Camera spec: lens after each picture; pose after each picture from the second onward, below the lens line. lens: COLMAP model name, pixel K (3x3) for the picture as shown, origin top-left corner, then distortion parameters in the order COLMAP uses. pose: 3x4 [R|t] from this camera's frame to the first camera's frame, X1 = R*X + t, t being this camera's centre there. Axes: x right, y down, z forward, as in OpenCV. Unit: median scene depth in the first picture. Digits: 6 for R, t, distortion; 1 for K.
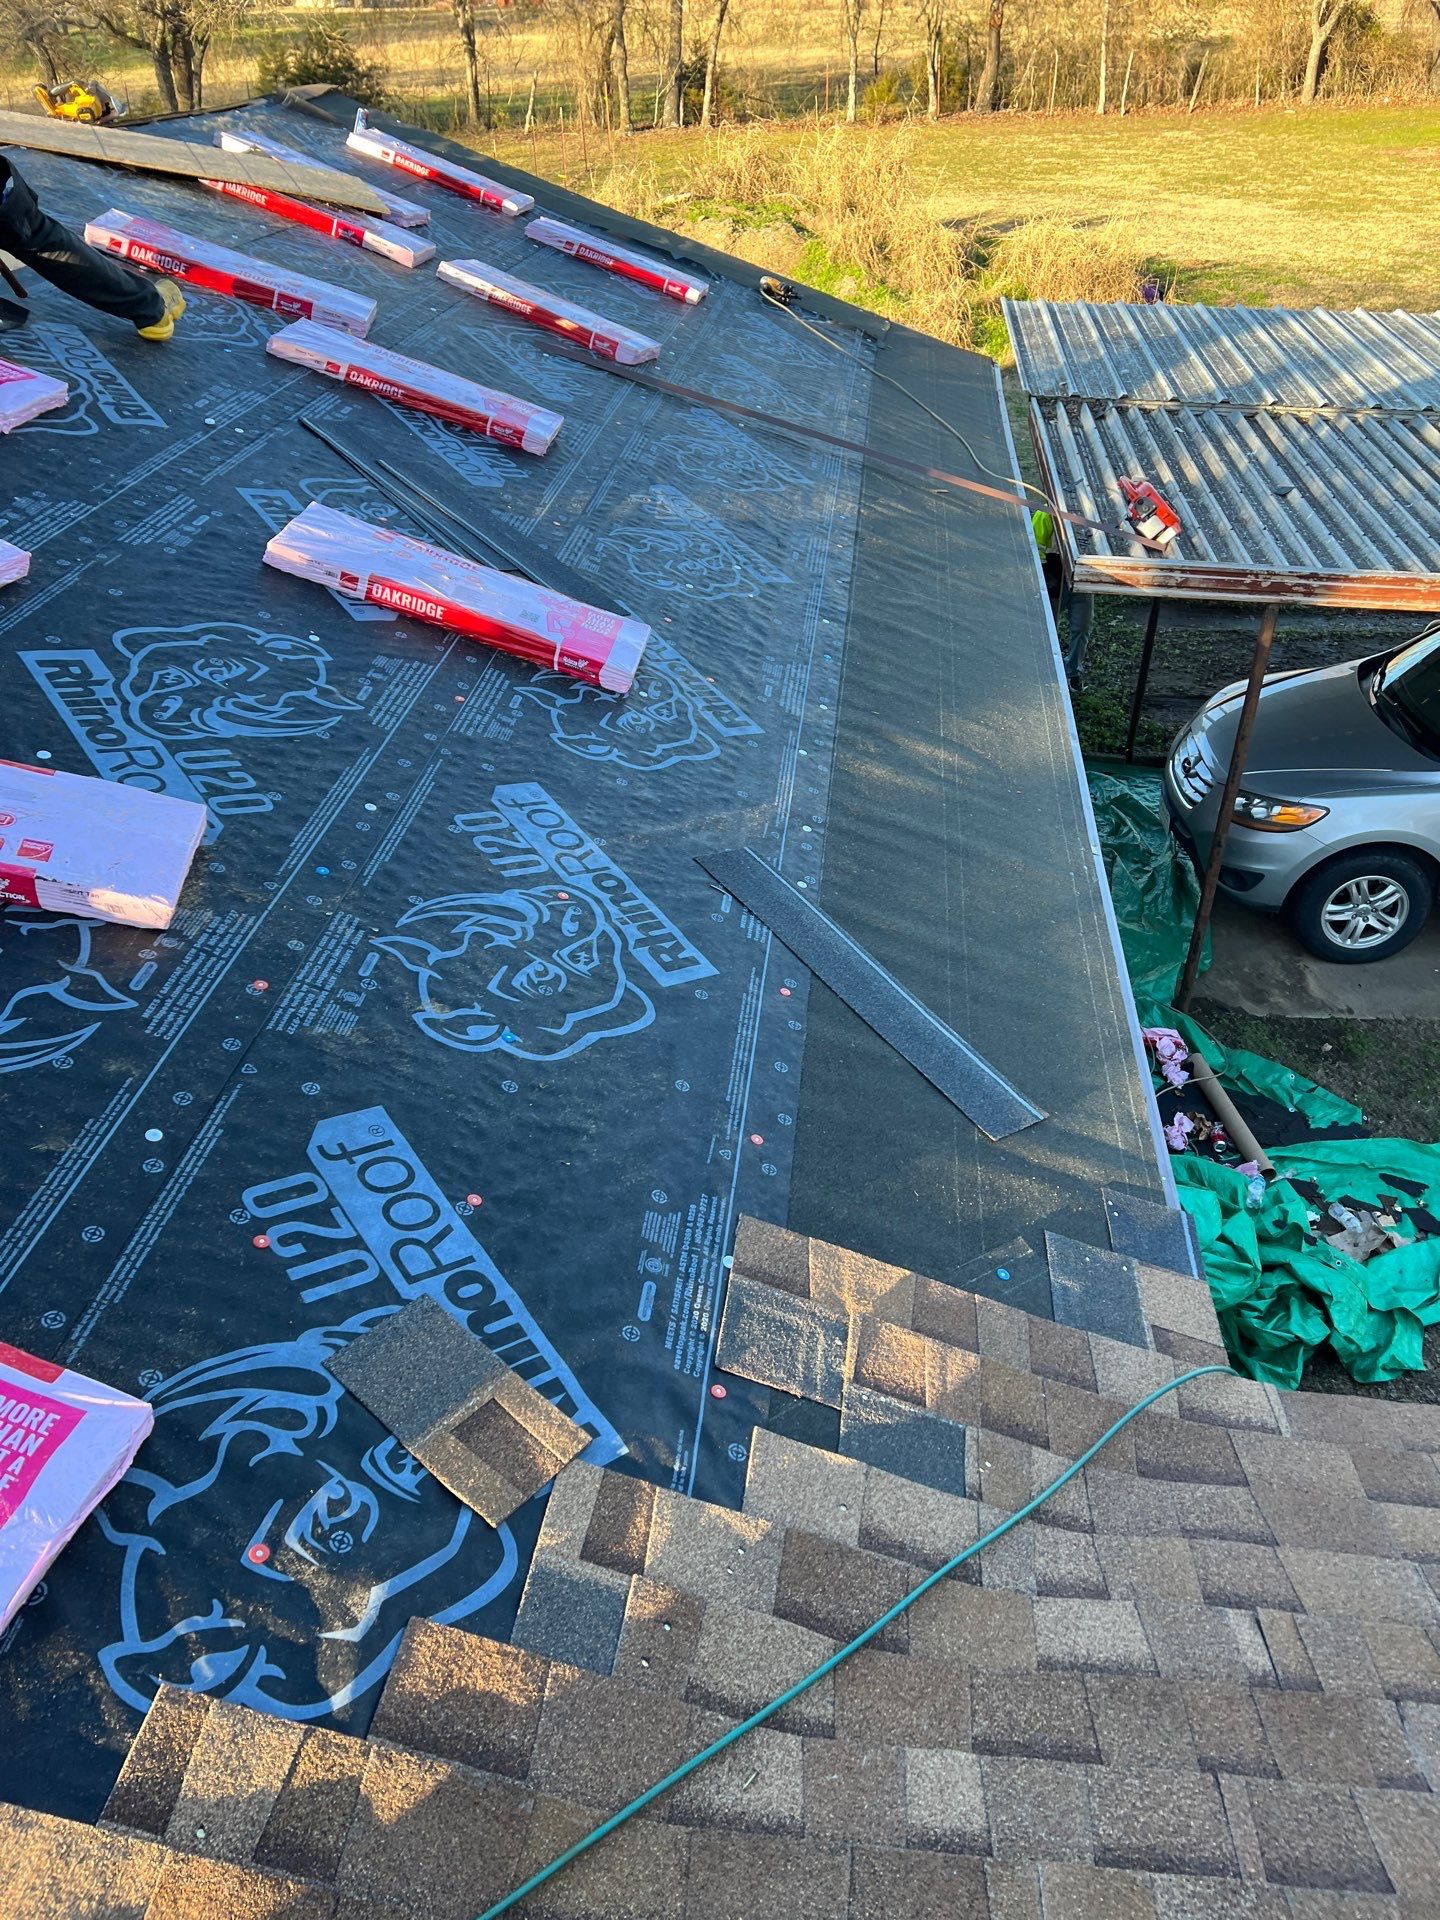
lens RADIAL K [[1449.1, 0, 752.9], [0, 1449.1, 955.1], [0, 0, 1]] dist [0.060323, -0.059573]
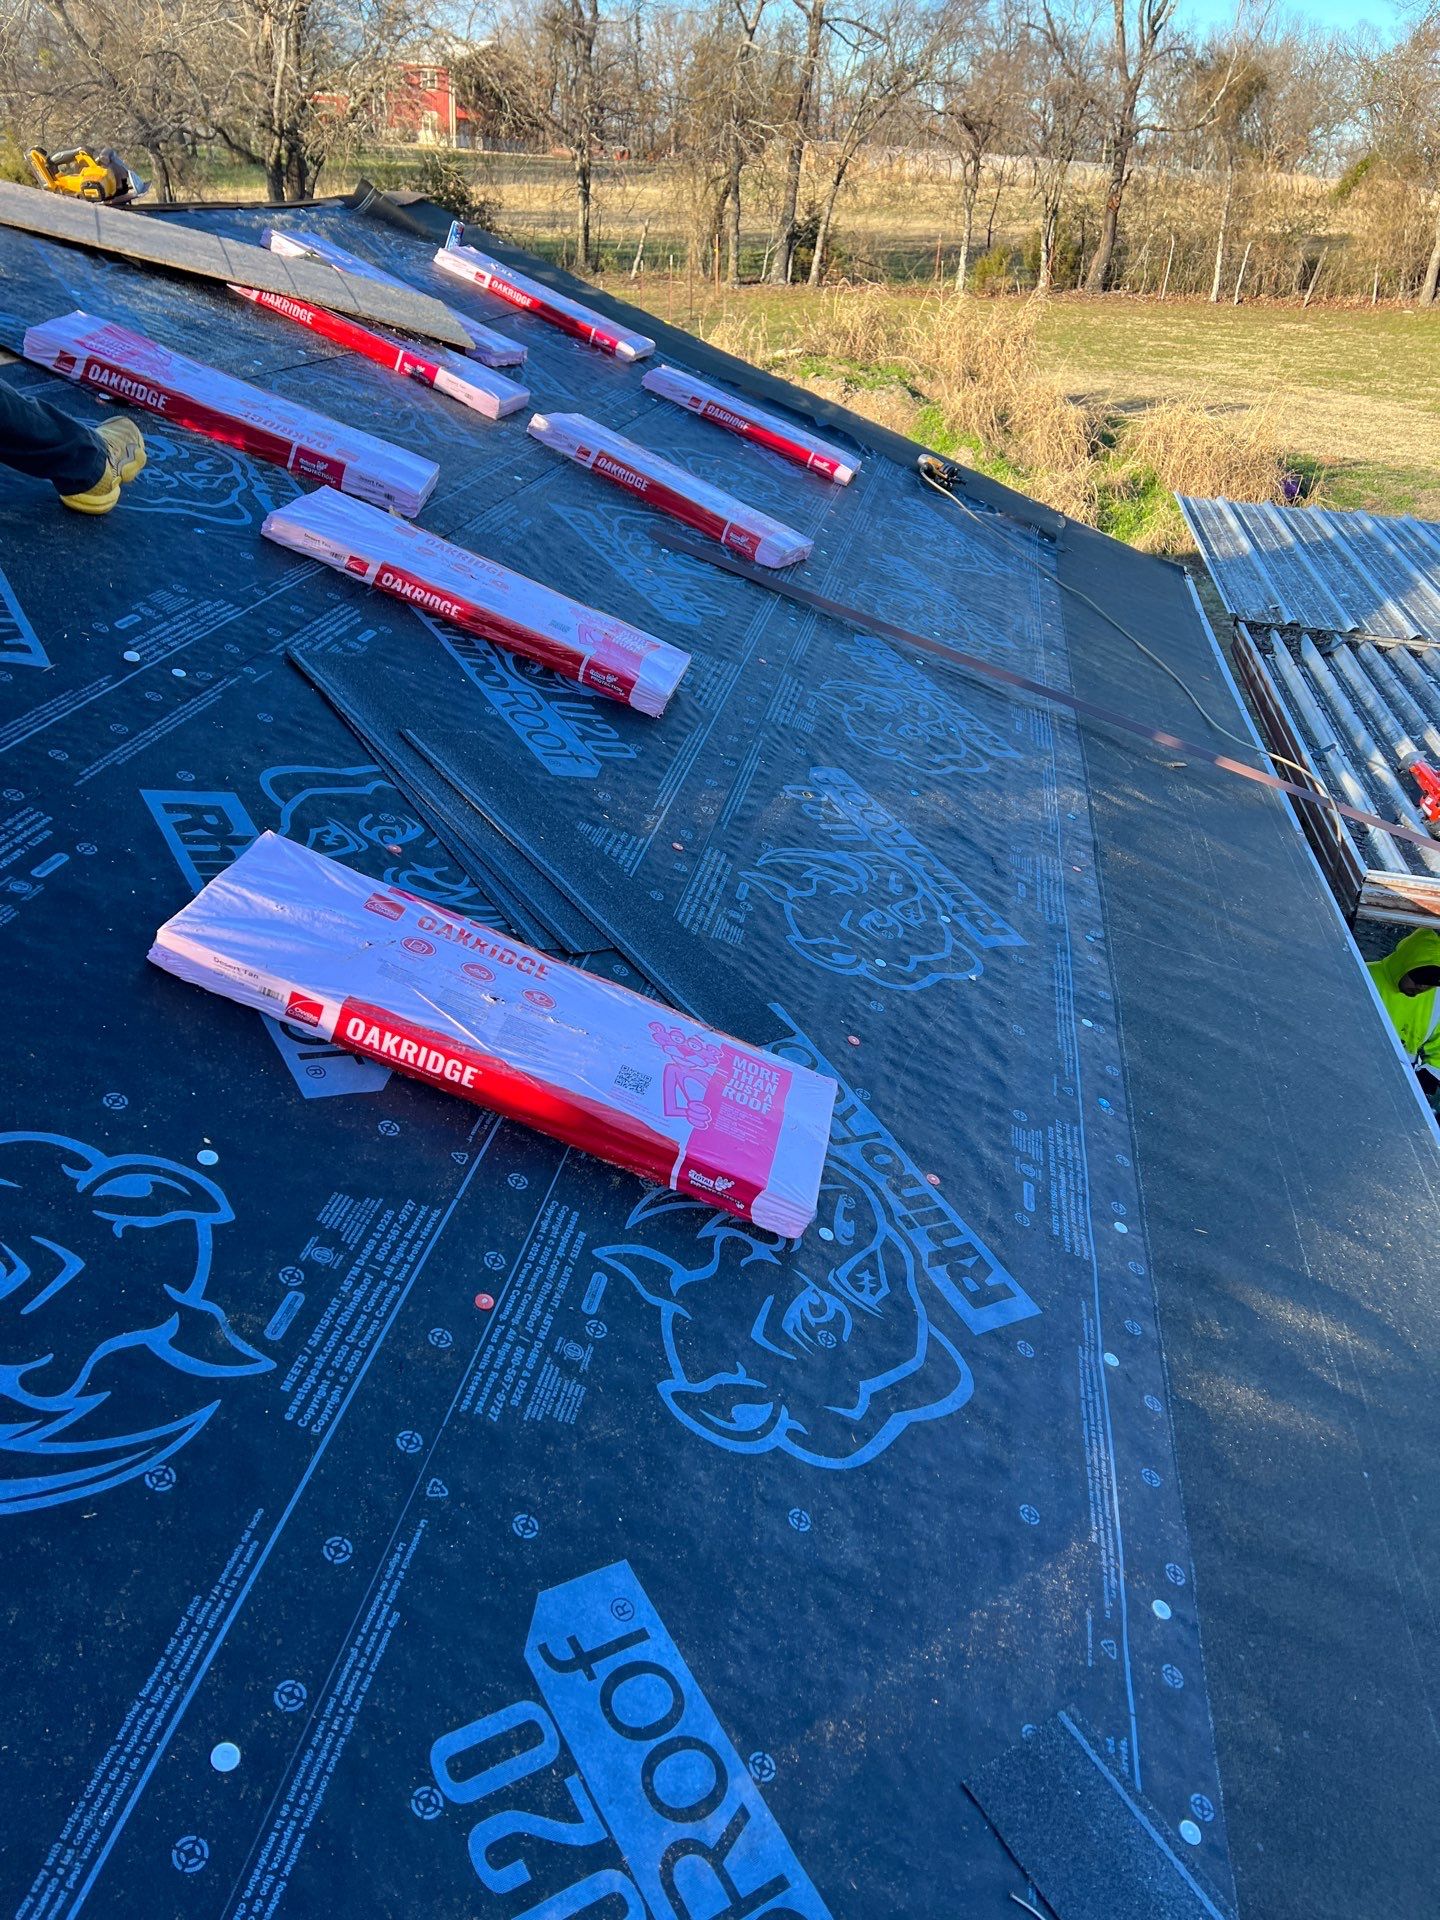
lens RADIAL K [[1488.1, 0, 758.7], [0, 1488.1, 1006.3], [0, 0, 1]] dist [0.066382, -0.048233]
pose [[0.996144, 0.084516, -0.023540, -0.058449], [-0.085923, 0.994043, -0.067055, -0.138770], [0.017733, 0.068820, 0.997472, 0.271650]]
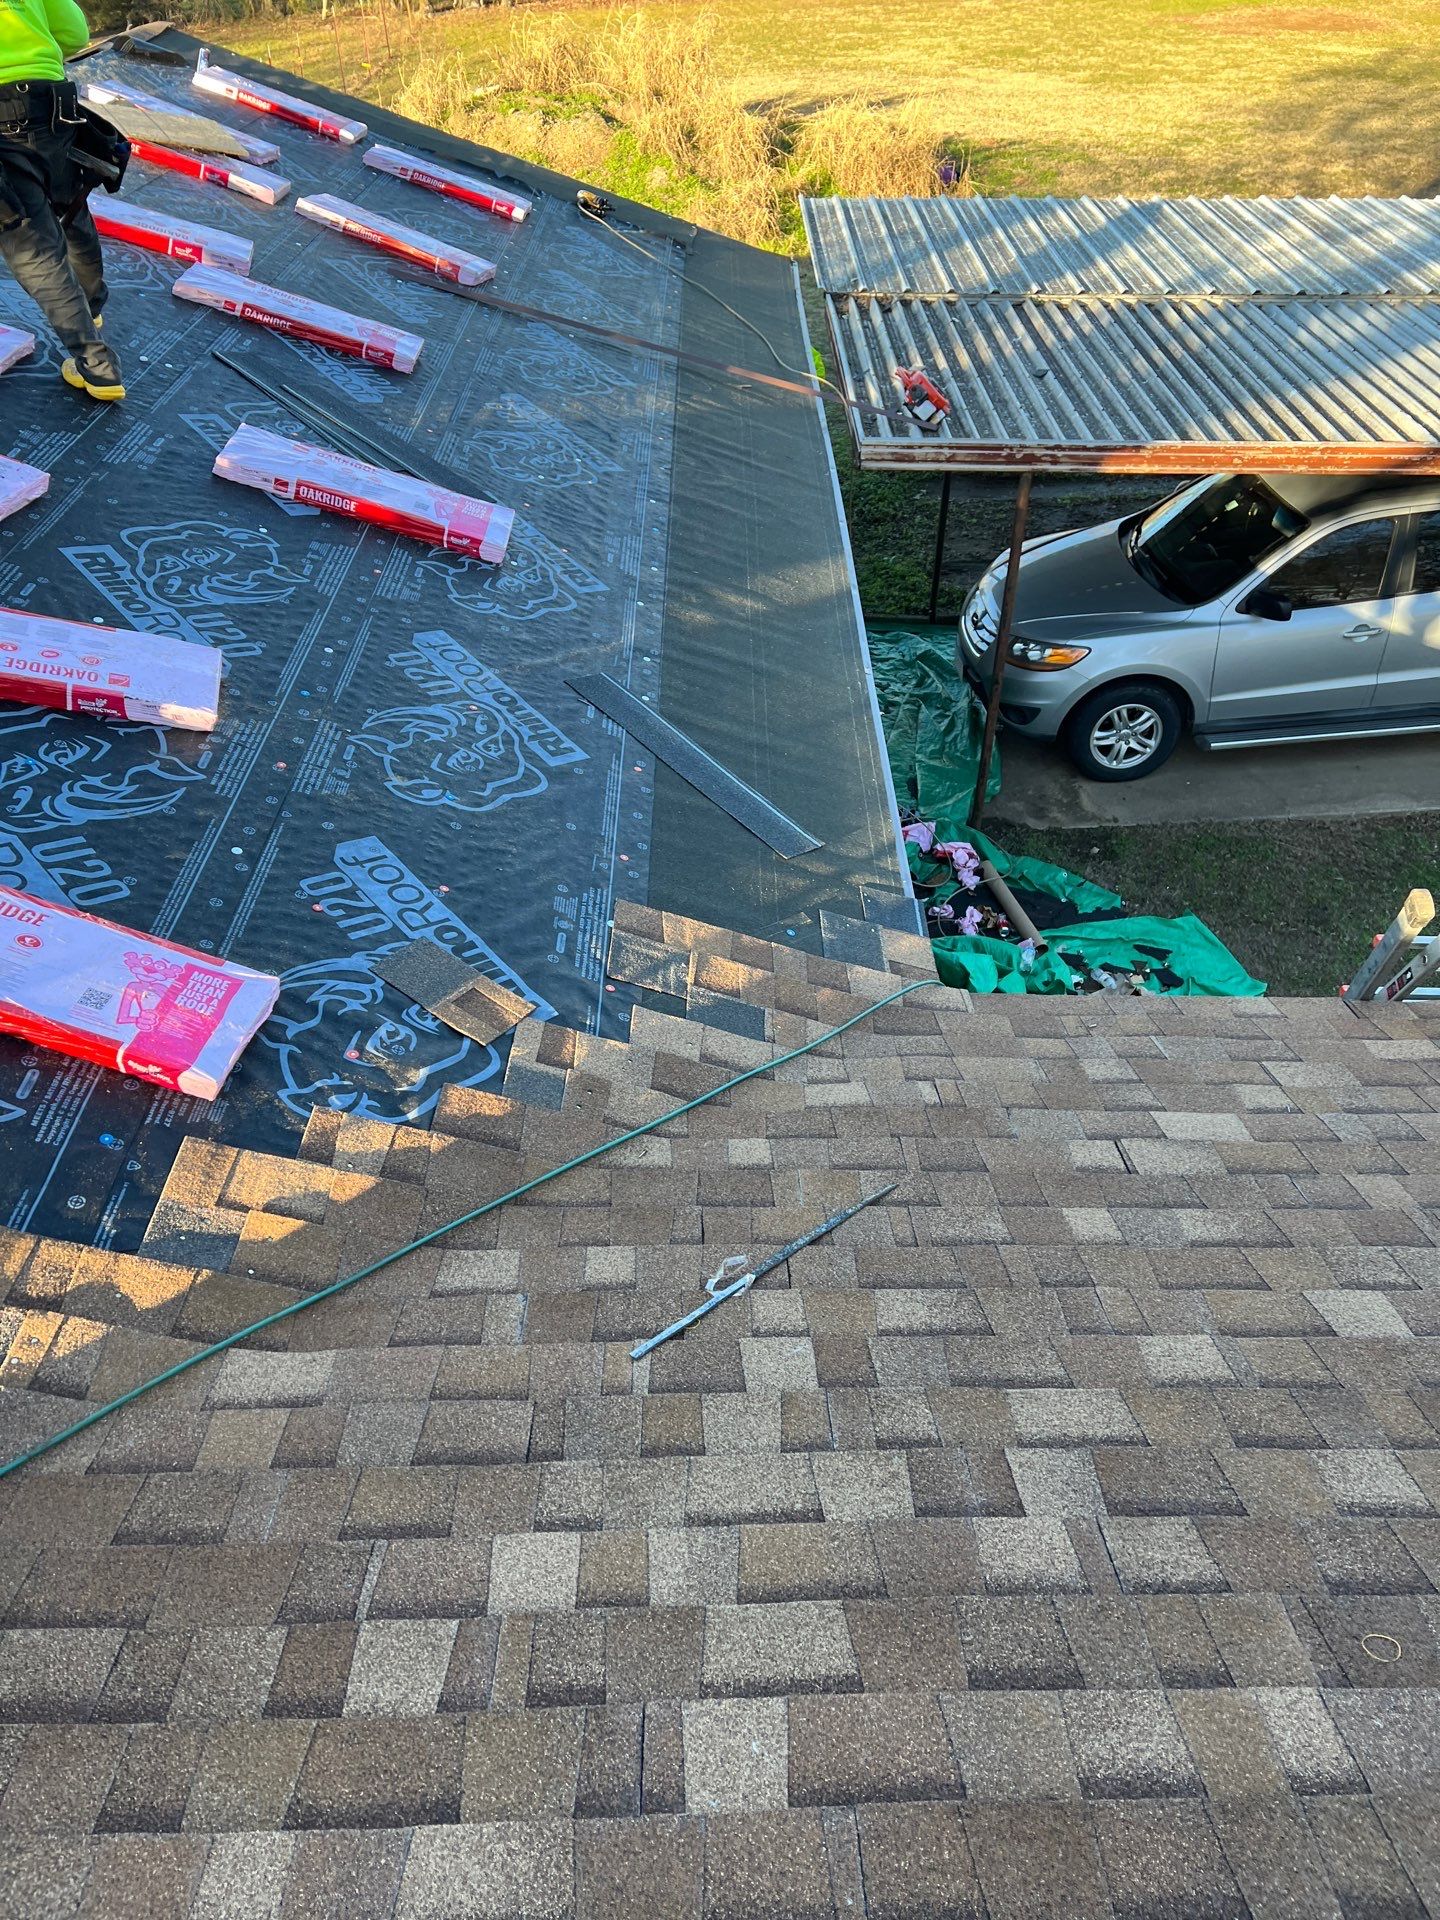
lens RADIAL K [[1416.4, 0, 684.0], [0, 1416.4, 941.1], [0, 0, 1]] dist [0.050556, -0.051240]
pose [[0.996837, -0.061457, 0.050380, -0.005687], [0.057911, 0.995930, 0.069069, 0.046902], [-0.054420, -0.065933, 0.996339, -0.180020]]
